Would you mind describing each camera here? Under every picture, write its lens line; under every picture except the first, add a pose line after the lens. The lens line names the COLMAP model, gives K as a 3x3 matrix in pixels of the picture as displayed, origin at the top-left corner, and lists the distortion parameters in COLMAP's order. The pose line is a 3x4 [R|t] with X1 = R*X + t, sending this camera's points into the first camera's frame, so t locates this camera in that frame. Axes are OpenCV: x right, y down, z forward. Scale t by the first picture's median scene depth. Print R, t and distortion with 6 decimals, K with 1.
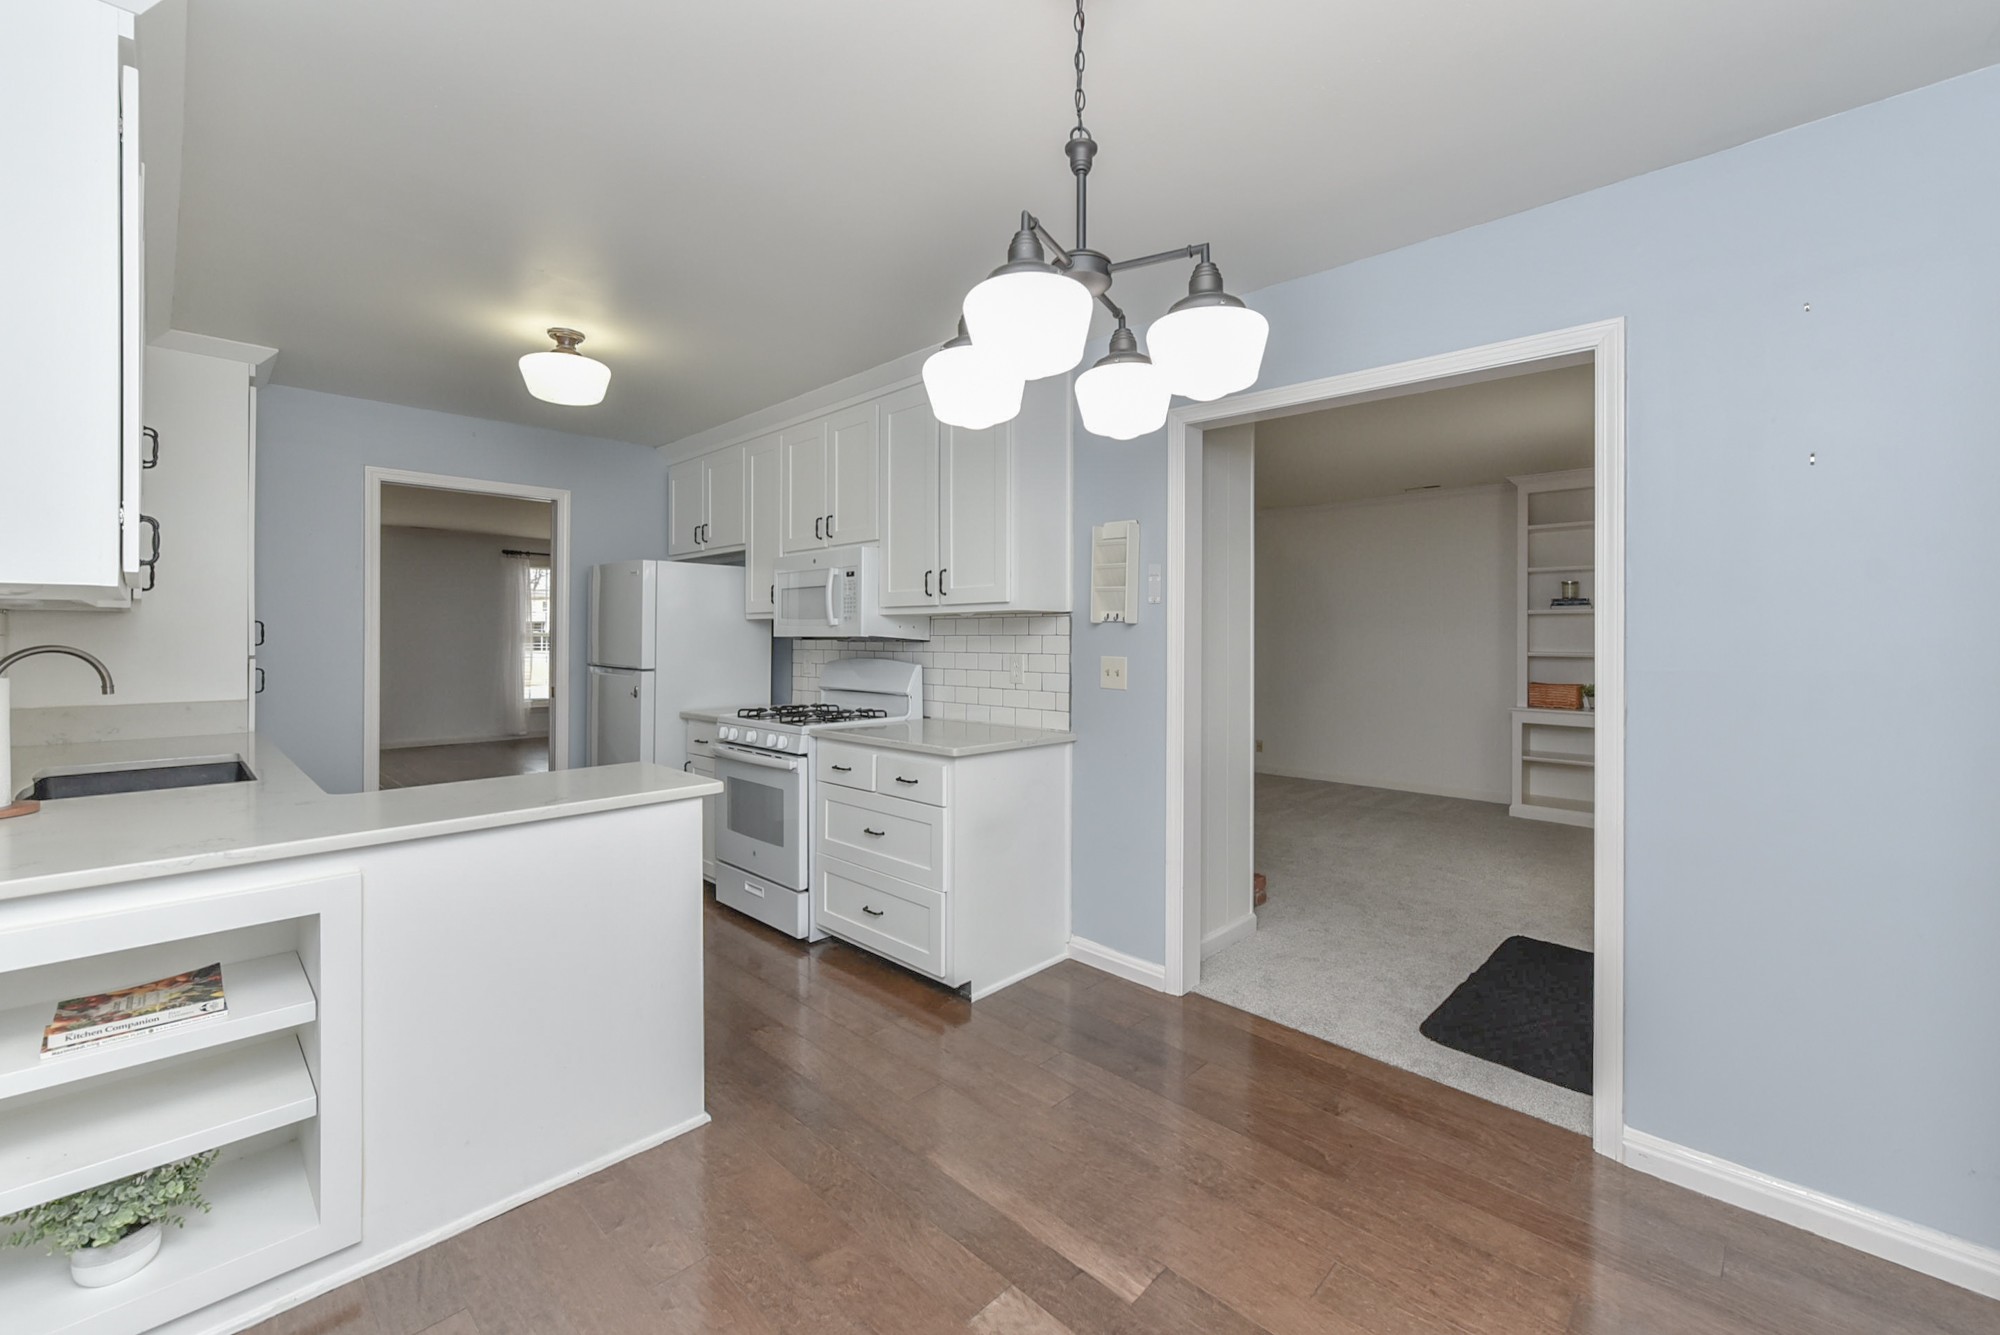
lens RADIAL K [[804.4, 0, 1043.9], [0, 804.4, 641.1], [0, 0, 1]] dist [-0.007116, 0.000478]
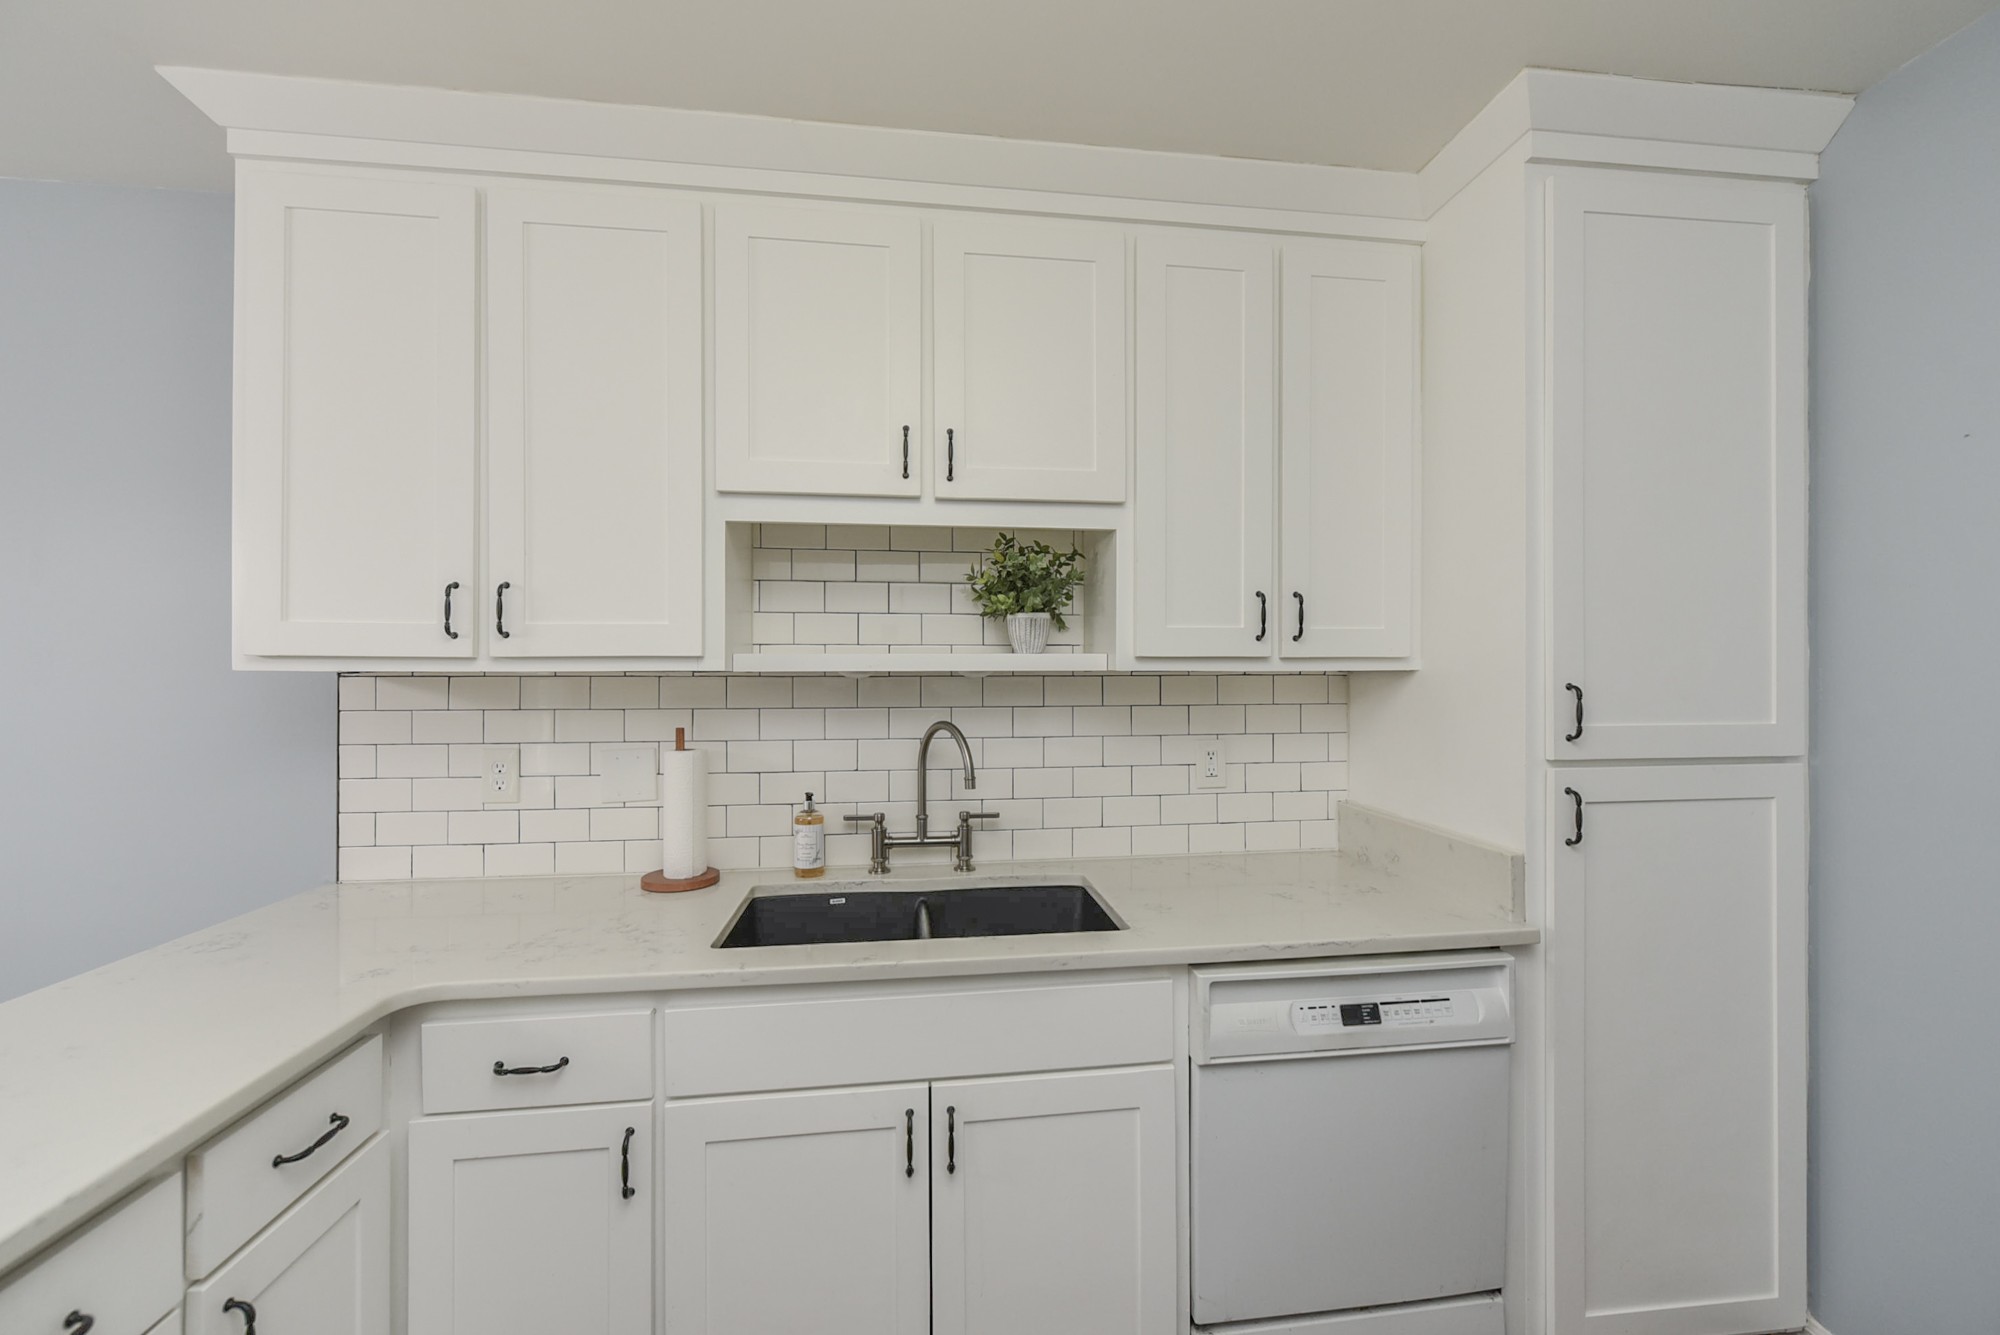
lens RADIAL K [[785.3, 0, 1005.5], [0, 785.3, 665.5], [0, 0, 1]] dist [0.000133, -0.000034]
pose [[-0.649404, -0.013032, -0.760332, -0.430669], [-0.007870, 0.999915, -0.010417, -0.027723], [0.760403, -0.000781, -0.649451, 1.023430]]
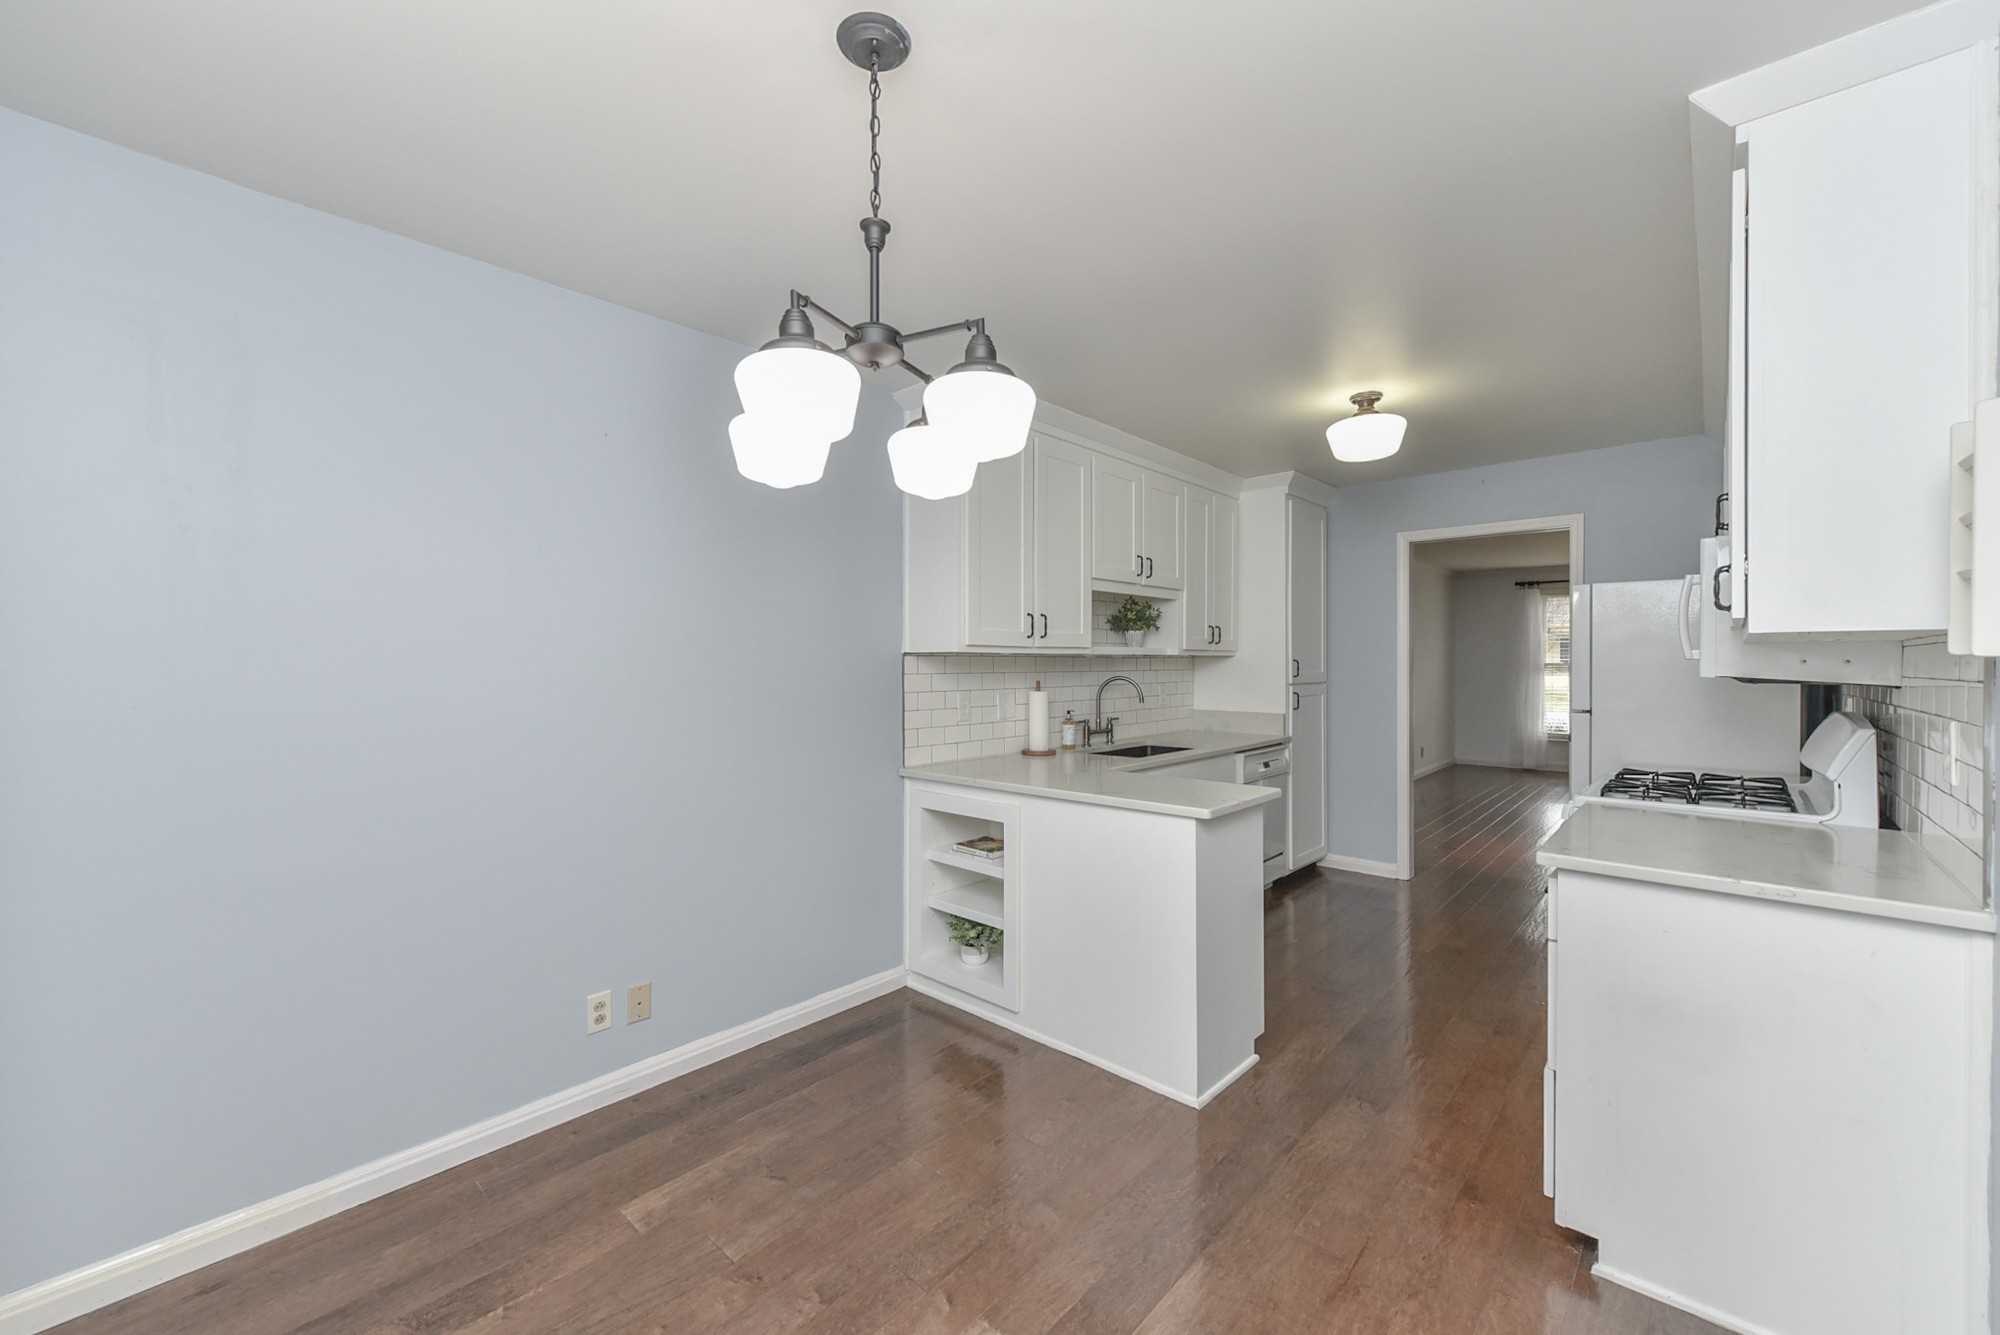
lens RADIAL K [[785.3, 0, 1005.5], [0, 785.3, 665.5], [0, 0, 1]] dist [0.000133, -0.000034]
pose [[0.008728, 0.000394, -0.999962, 0.426303], [-0.008612, 0.999963, 0.000318, -0.010858], [0.999925, 0.008609, 0.008731, 0.452715]]
